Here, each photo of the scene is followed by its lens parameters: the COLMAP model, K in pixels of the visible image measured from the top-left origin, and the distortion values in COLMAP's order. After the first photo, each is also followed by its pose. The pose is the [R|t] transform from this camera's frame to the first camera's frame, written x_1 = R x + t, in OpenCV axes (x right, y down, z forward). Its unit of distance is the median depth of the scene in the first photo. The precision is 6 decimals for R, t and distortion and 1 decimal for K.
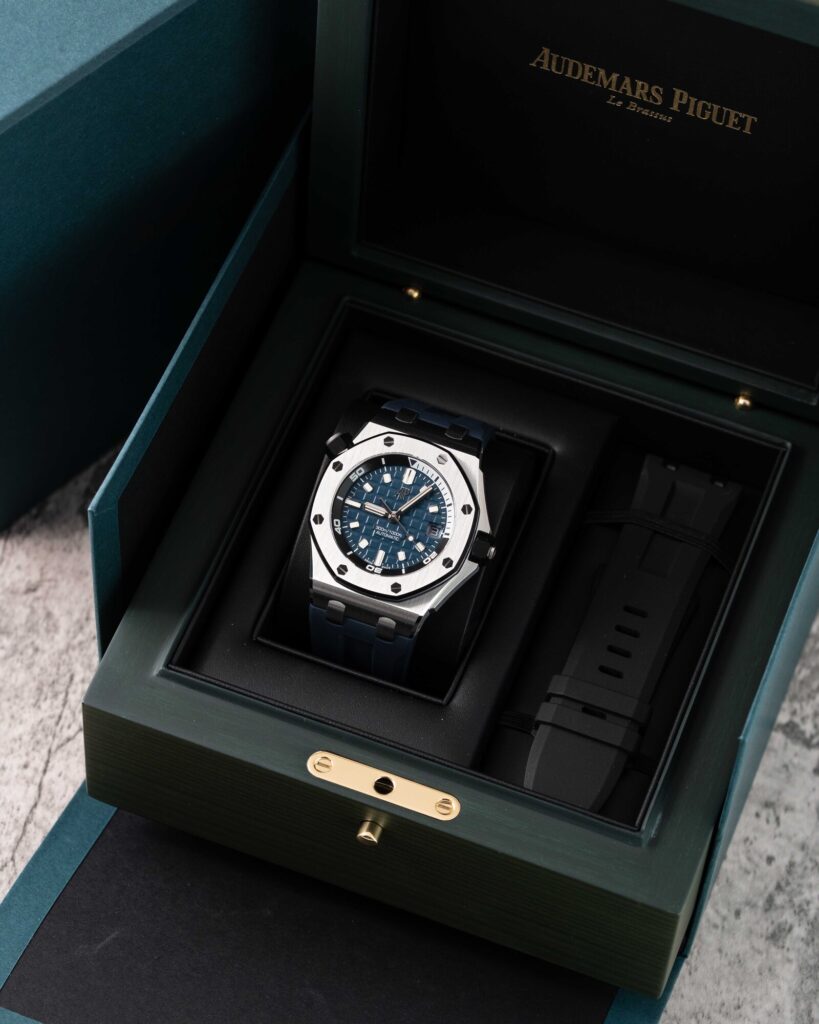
lens RADIAL K [[4664.6, 0, 410.0], [0, 4664.6, 510.3], [0, 0, 1]] dist [0.110393, 0.000000]
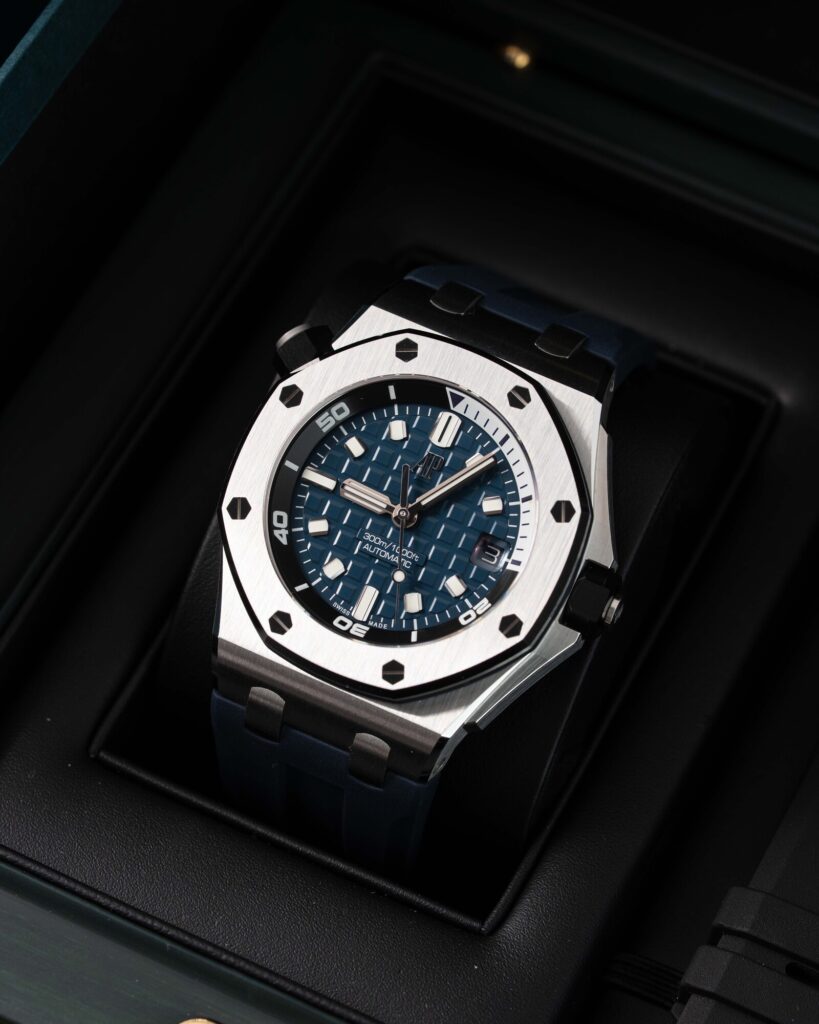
lens RADIAL K [[4664.6, 0, 406.7], [0, 4664.6, 514.3], [0, 0, 1]] dist [0.110393, 0.000000]
pose [[0.994168, 0.076572, -0.075937, 0.031327], [-0.076150, 0.997061, 0.008438, -0.002569], [0.076360, -0.002606, 0.997077, 0.543434]]
